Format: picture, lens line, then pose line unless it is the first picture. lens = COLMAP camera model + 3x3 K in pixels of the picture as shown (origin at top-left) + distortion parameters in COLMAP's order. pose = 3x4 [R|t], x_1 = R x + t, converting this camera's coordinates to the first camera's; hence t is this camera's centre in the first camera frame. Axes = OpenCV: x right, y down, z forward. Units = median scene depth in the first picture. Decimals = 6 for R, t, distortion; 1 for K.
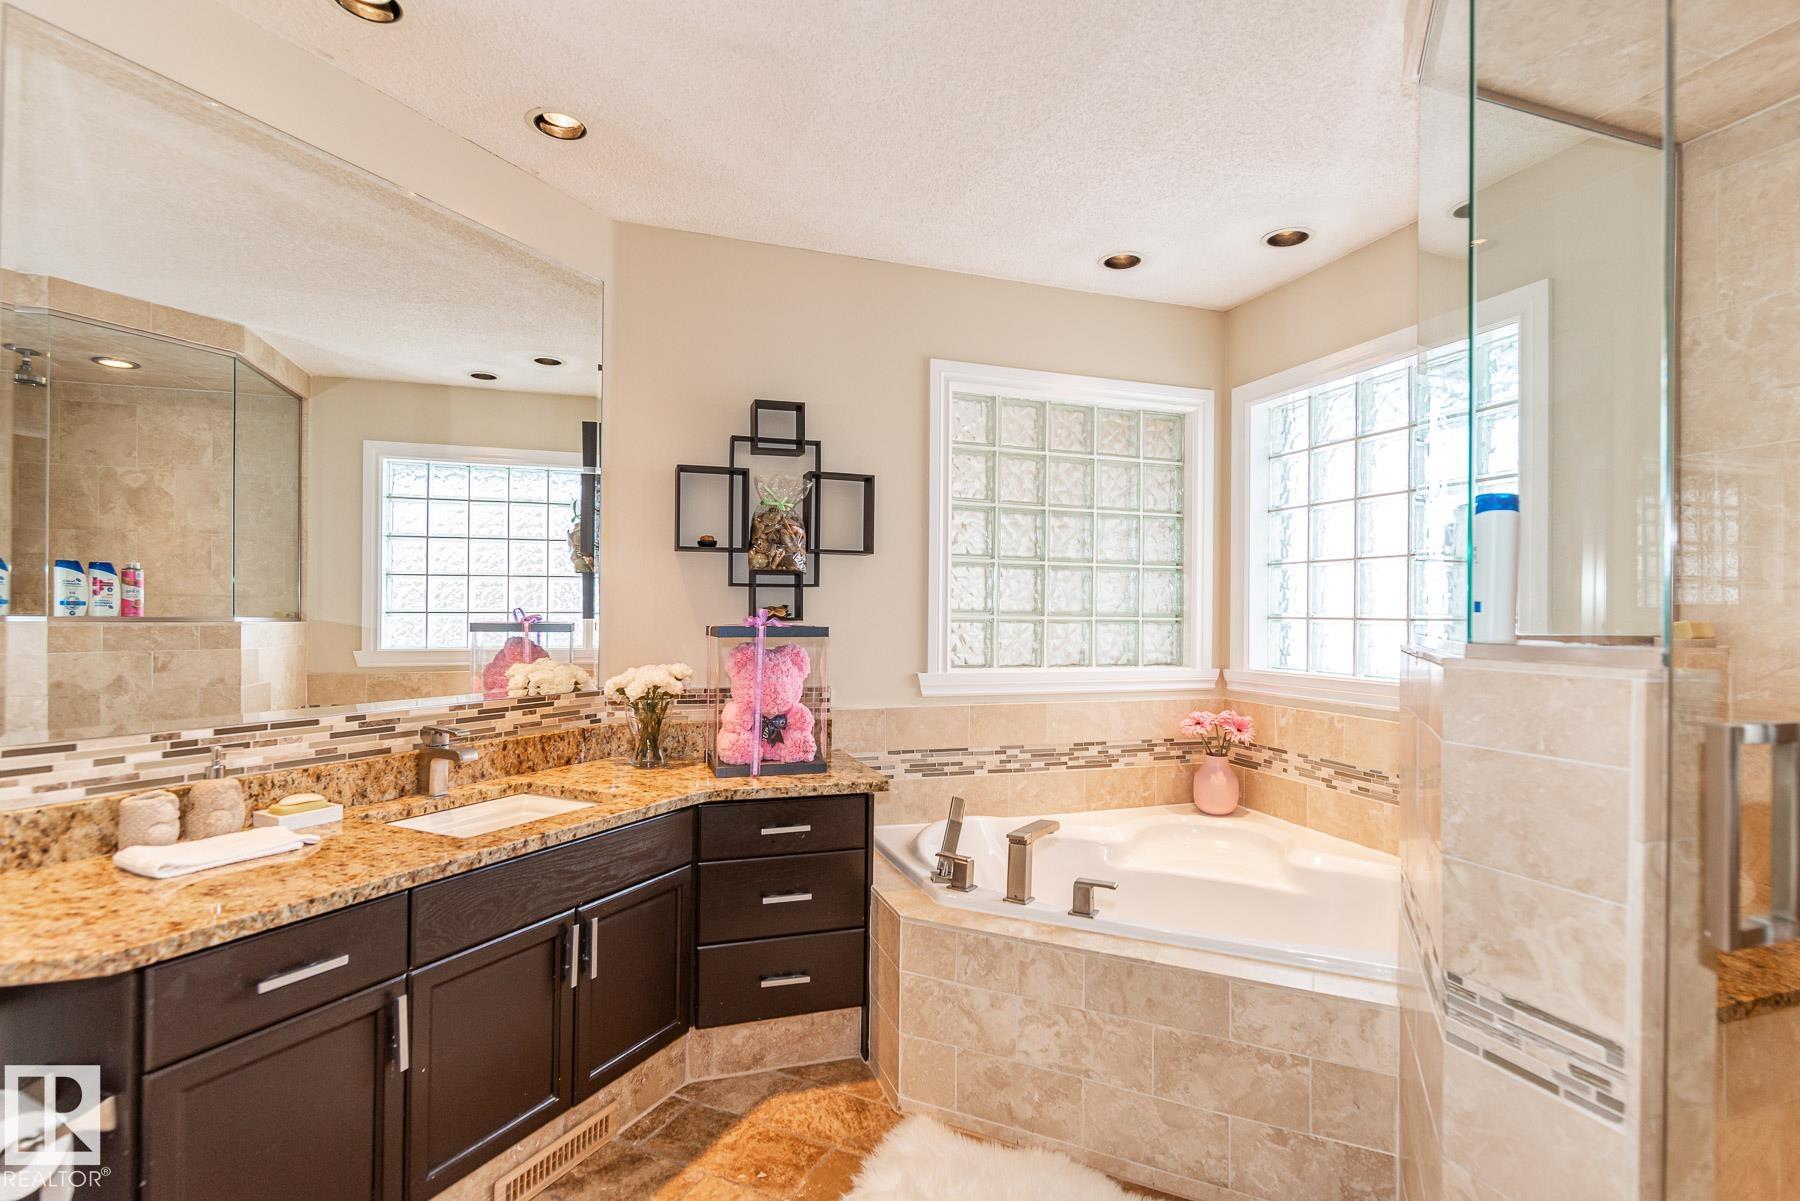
lens RADIAL K [[862.1, 0, 905.1], [0, 862.1, 603.9], [0, 0, 1]] dist [0.000077, -0.000124]
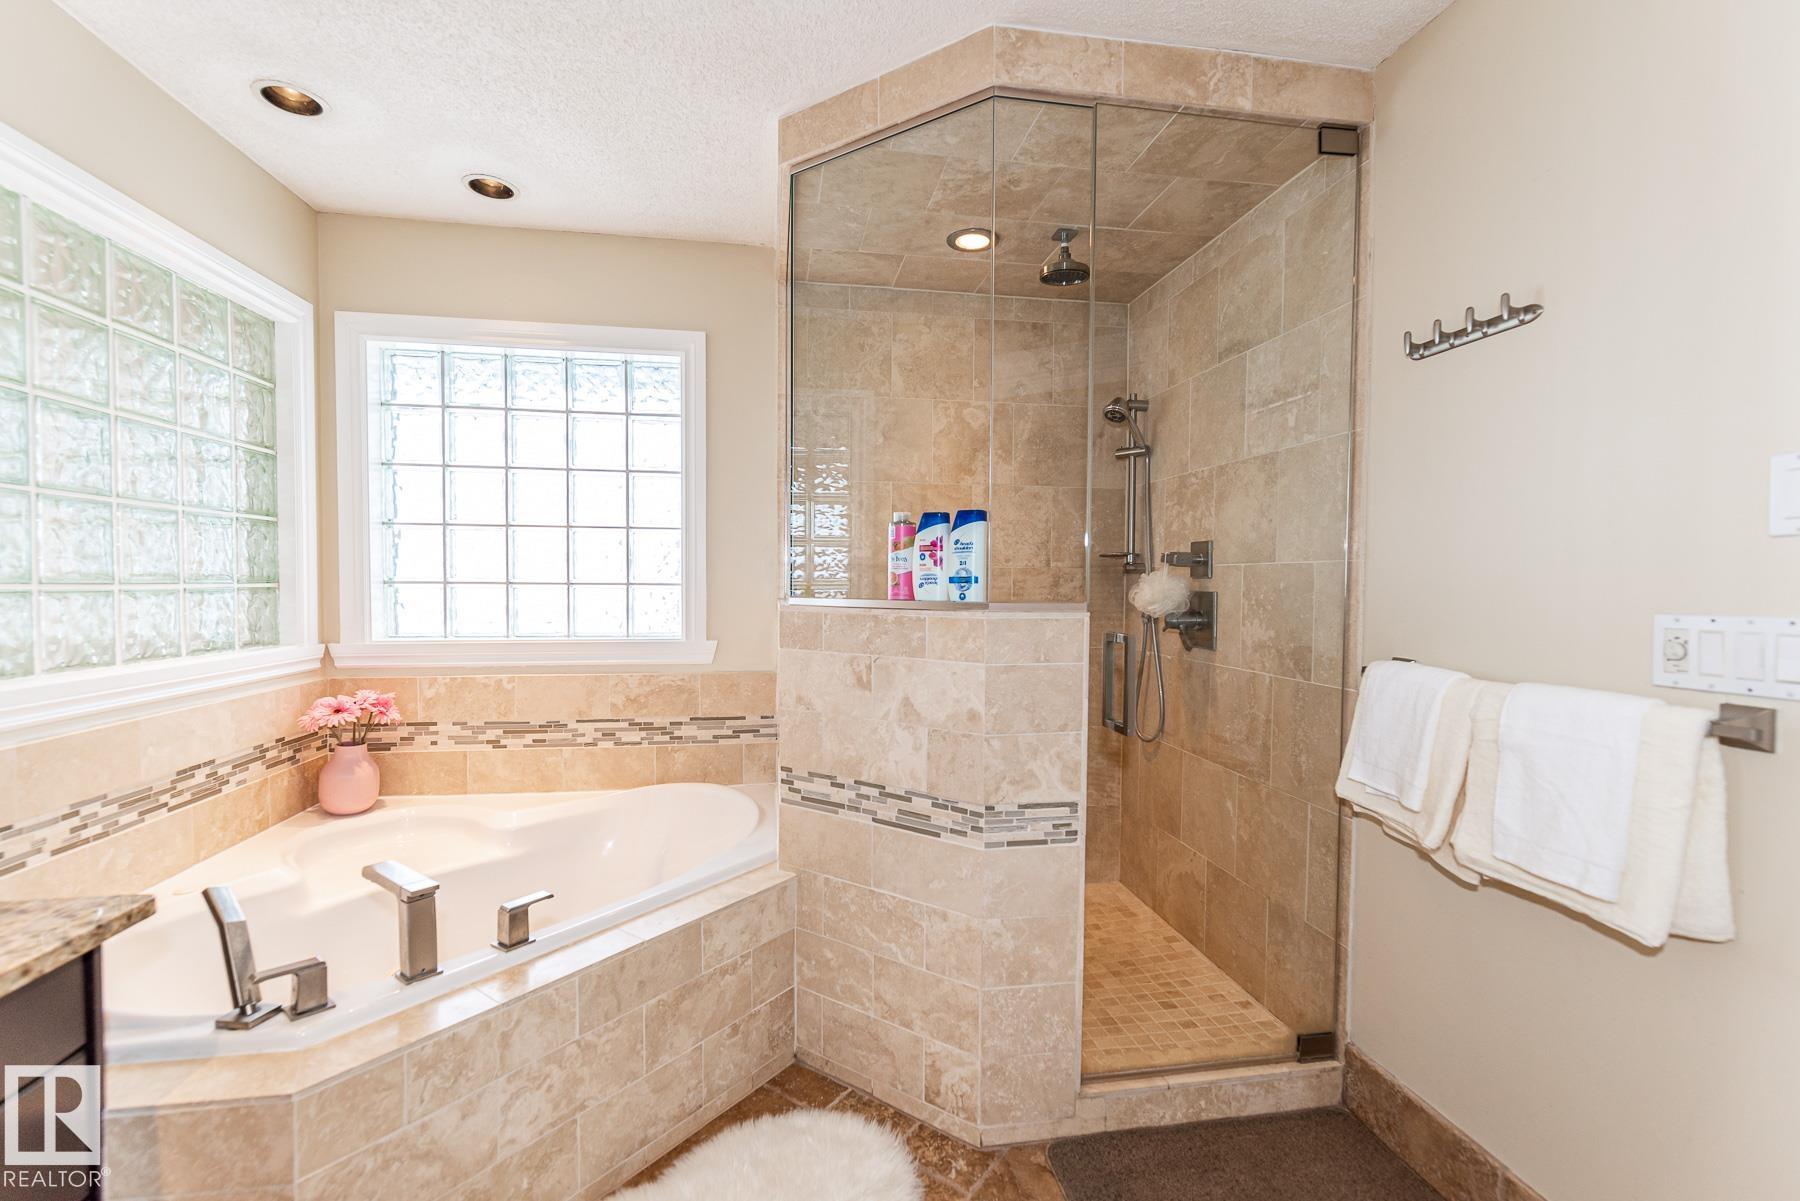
lens RADIAL K [[787.9, 0, 900.0], [0, 787.9, 600.5], [0, 0, 1]] dist [0.000556, 0.000024]
pose [[0.173757, -0.035142, 0.984161, -0.319438], [-0.015005, 0.999153, 0.038326, -0.005056], [-0.984674, -0.021427, 0.173082, 0.346686]]
